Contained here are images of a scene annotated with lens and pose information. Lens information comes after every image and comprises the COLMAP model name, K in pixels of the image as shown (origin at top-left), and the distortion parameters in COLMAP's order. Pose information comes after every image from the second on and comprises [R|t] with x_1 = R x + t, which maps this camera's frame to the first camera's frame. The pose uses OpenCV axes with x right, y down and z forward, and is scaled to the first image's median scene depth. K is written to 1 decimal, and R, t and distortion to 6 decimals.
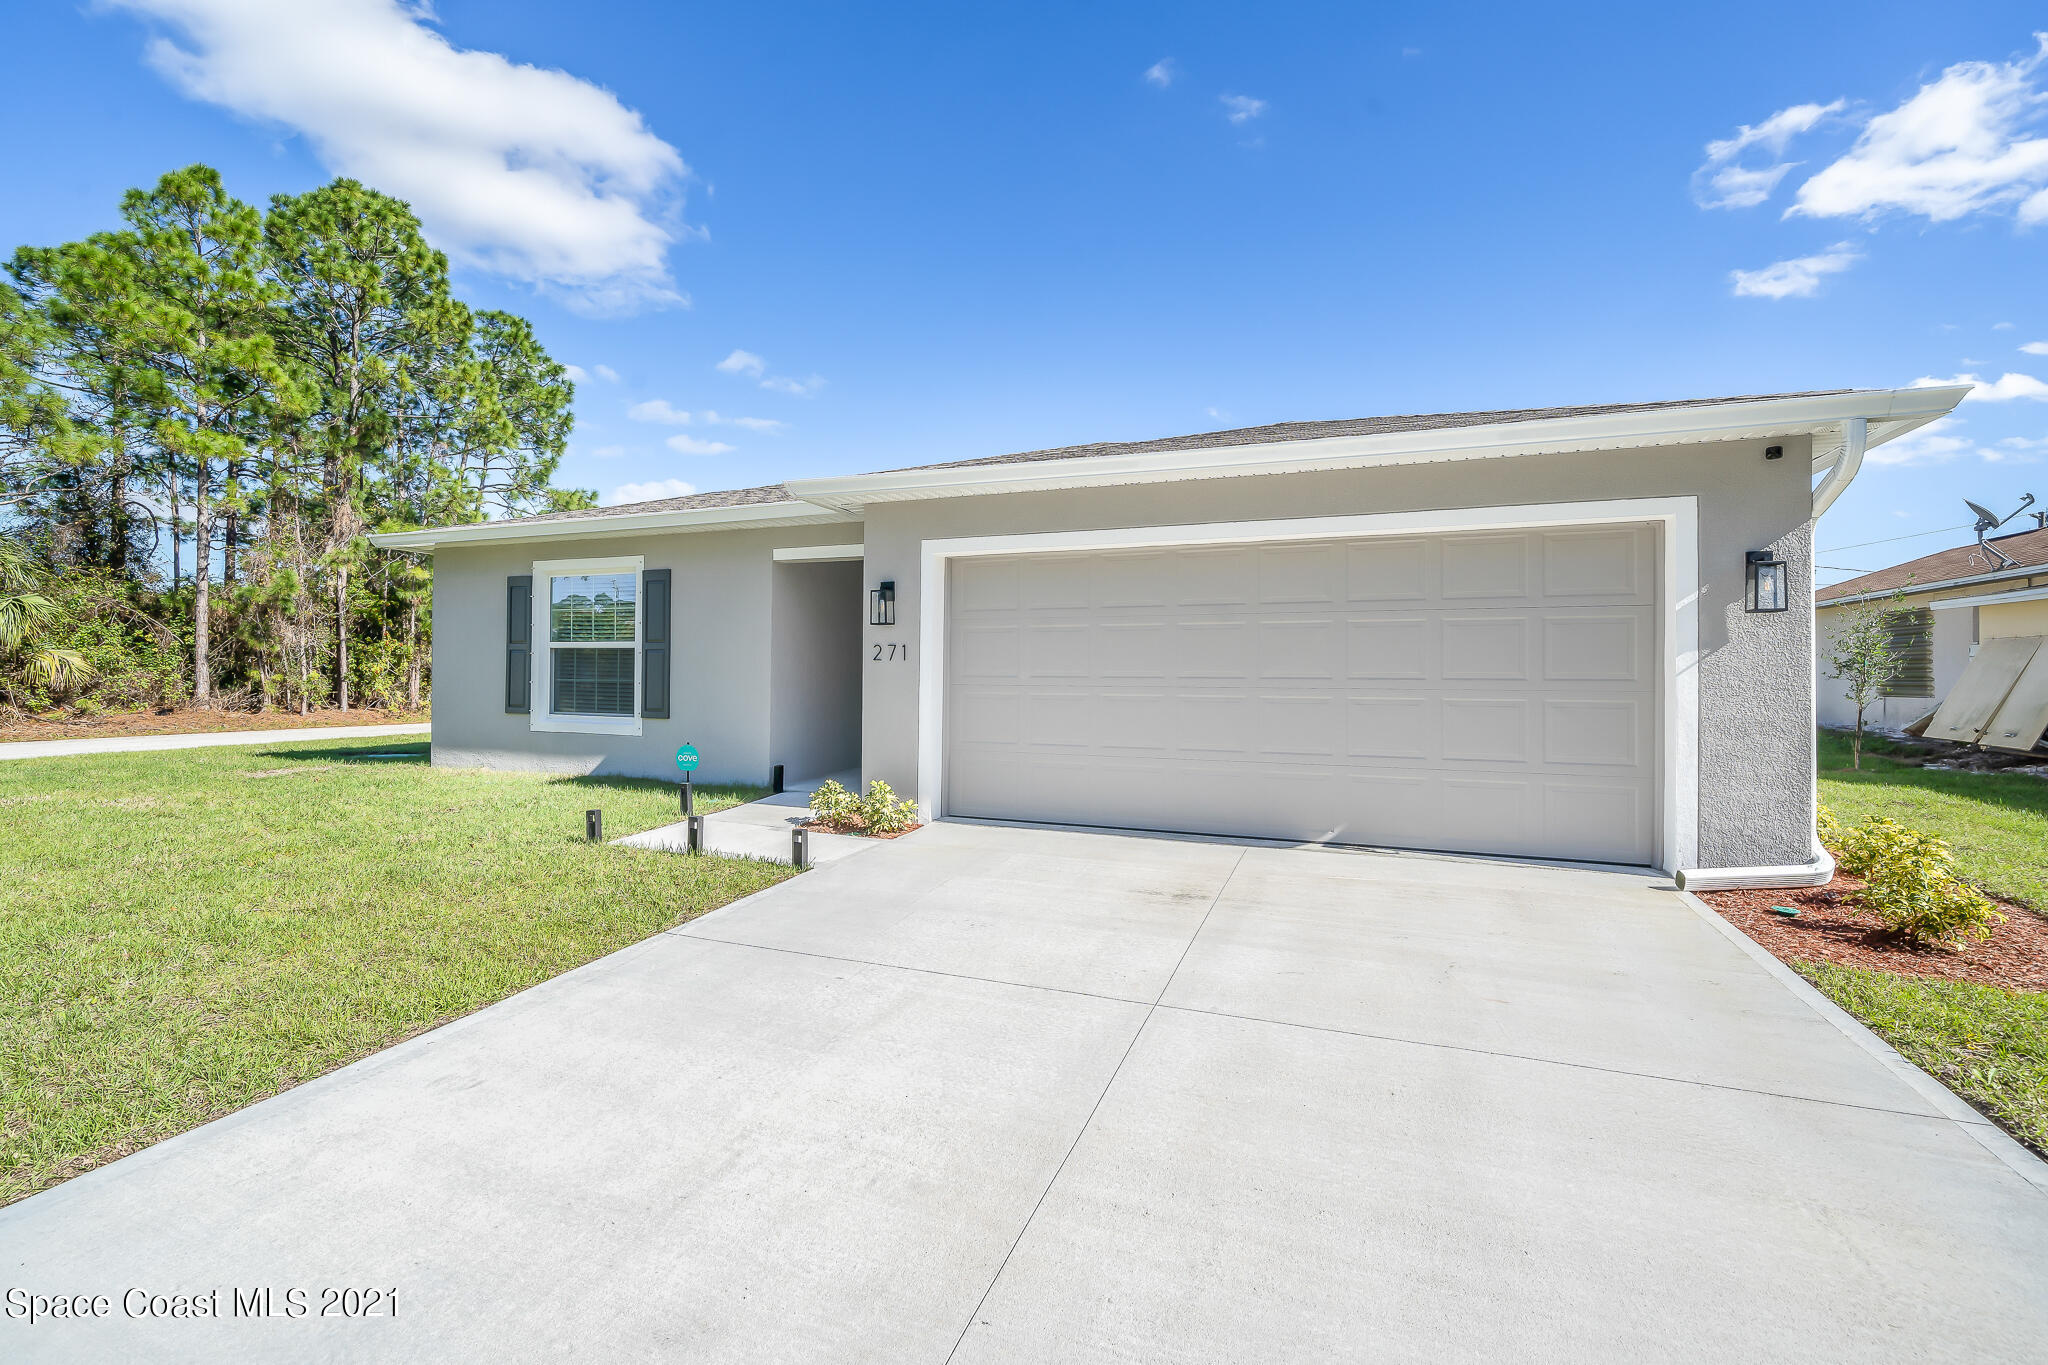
lens RADIAL K [[835.4, 0, 1024.0], [0, 835.4, 682.5], [0, 0, 1]] dist [-0.000568, -0.000069]
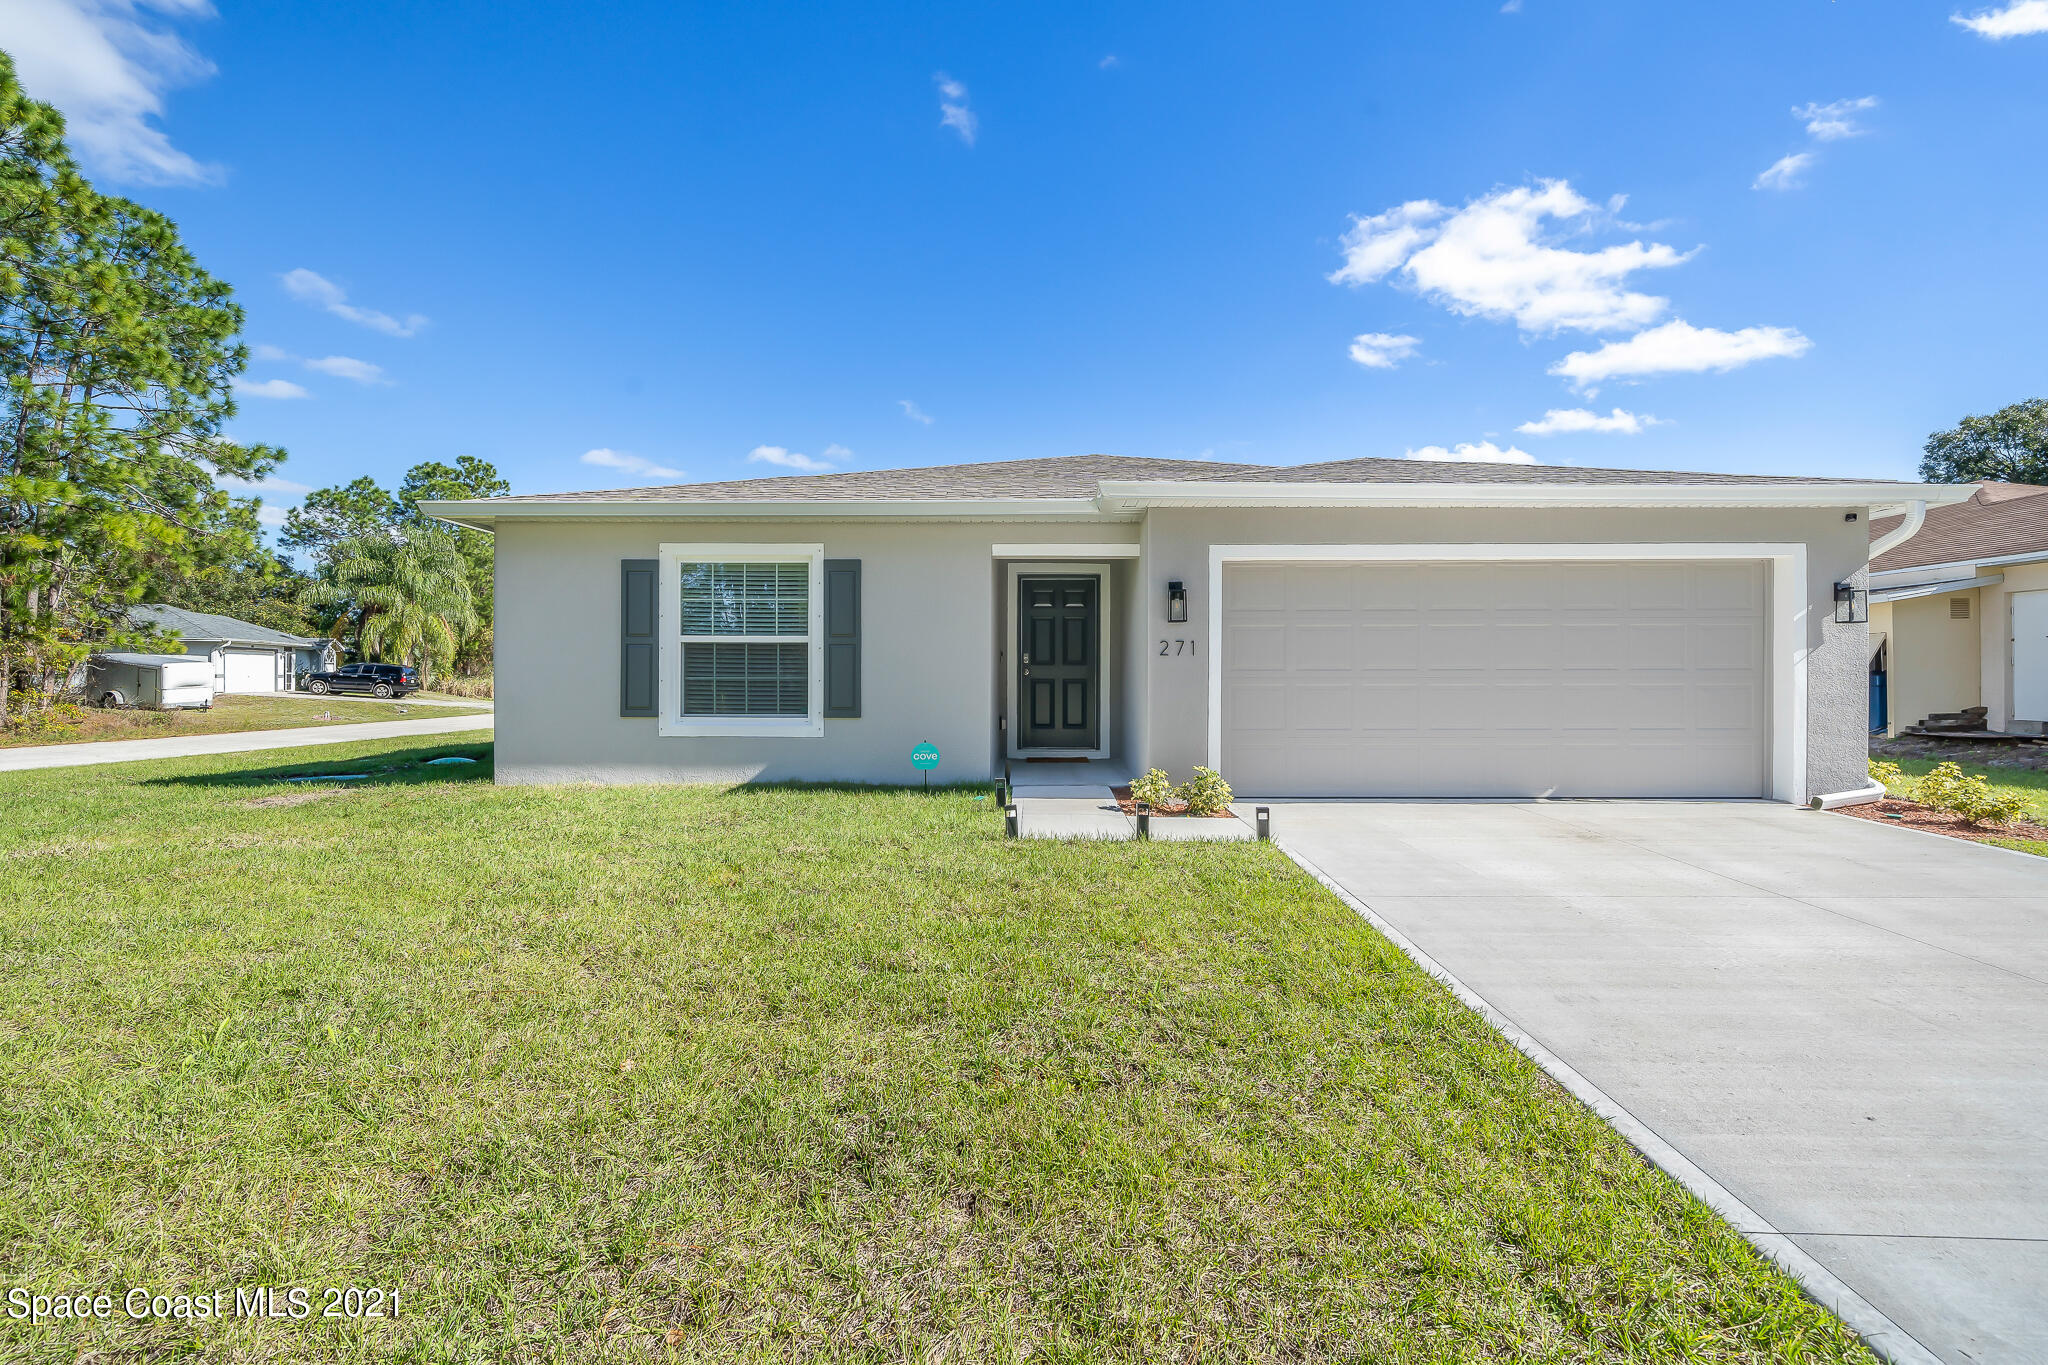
lens RADIAL K [[817.3, 0, 1071.7], [0, 817.3, 692.5], [0, 0, 1]] dist [0.001075, 0.000090]
pose [[0.940551, -0.012702, 0.339415, -0.500612], [0.009172, 0.999886, 0.012002, 0.005674], [-0.339528, -0.008176, 0.940560, 0.045818]]
